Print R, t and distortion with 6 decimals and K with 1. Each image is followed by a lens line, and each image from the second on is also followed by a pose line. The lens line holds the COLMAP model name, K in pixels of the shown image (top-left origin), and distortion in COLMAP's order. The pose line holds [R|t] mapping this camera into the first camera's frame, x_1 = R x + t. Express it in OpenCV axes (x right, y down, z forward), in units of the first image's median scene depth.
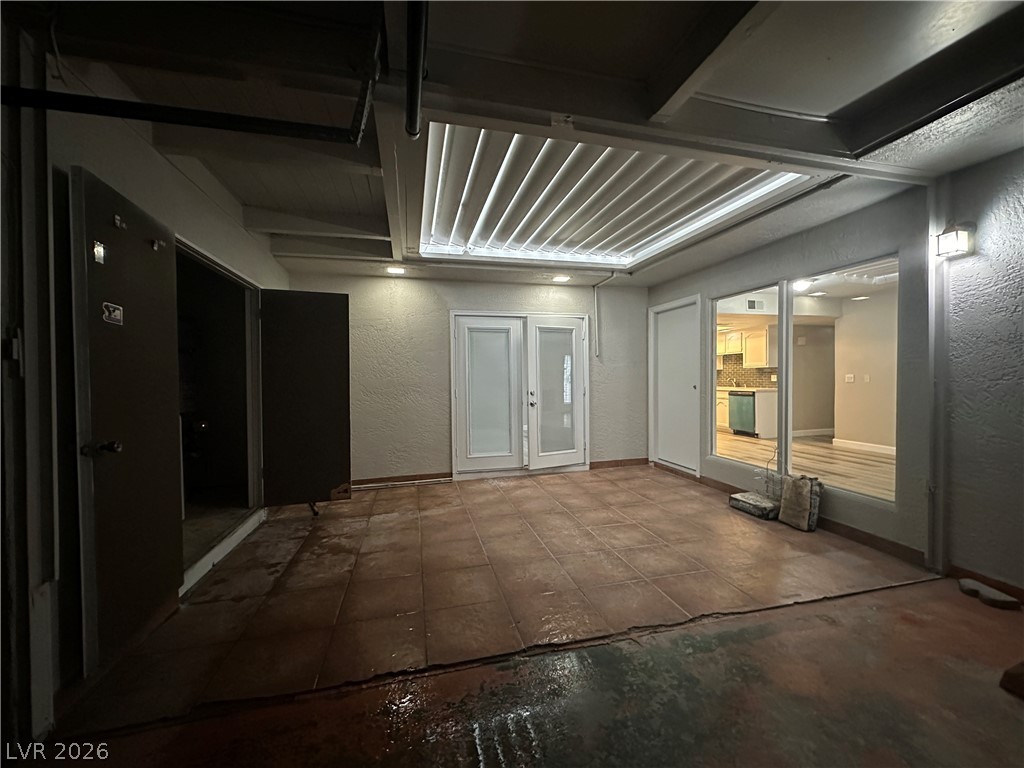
lens RADIAL K [[408.8, 0, 512.2], [0, 408.8, 382.7], [0, 0, 1]] dist [0.002271, -0.000382]
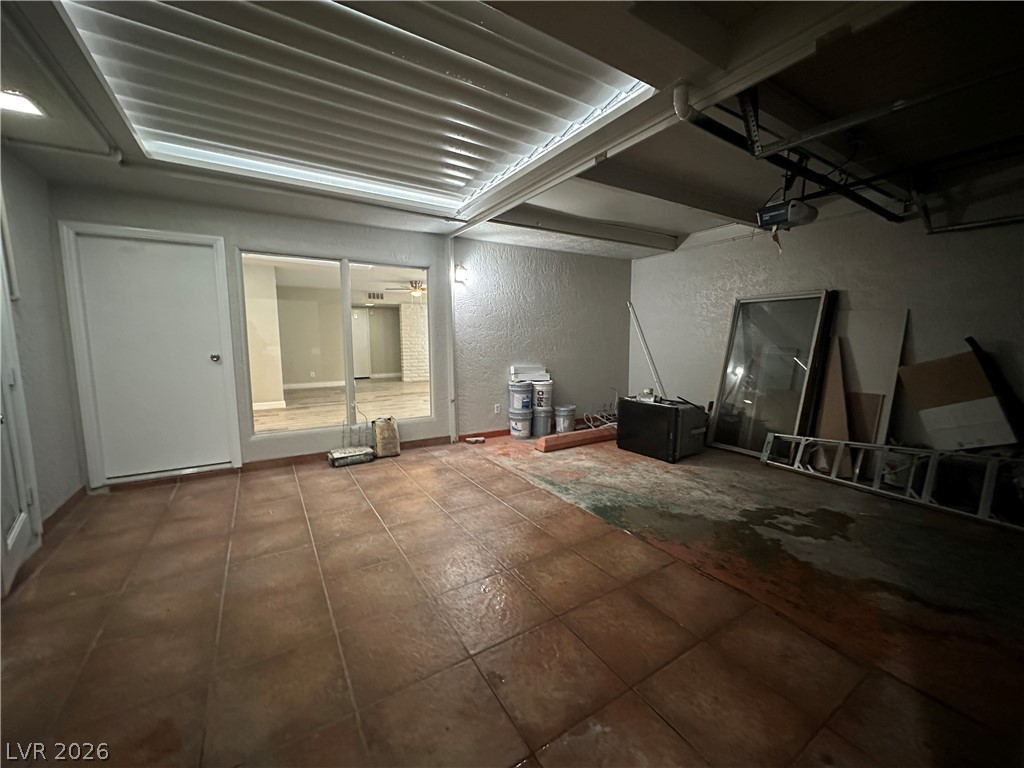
lens RADIAL K [[408.8, 0, 513.5], [0, 408.8, 380.7], [0, 0, 1]] dist [0.002271, -0.000382]
pose [[-0.311587, -0.090078, 0.945939, -0.585195], [0.021618, 0.994567, 0.101829, -0.015033], [-0.949972, 0.052178, -0.307947, 0.889938]]
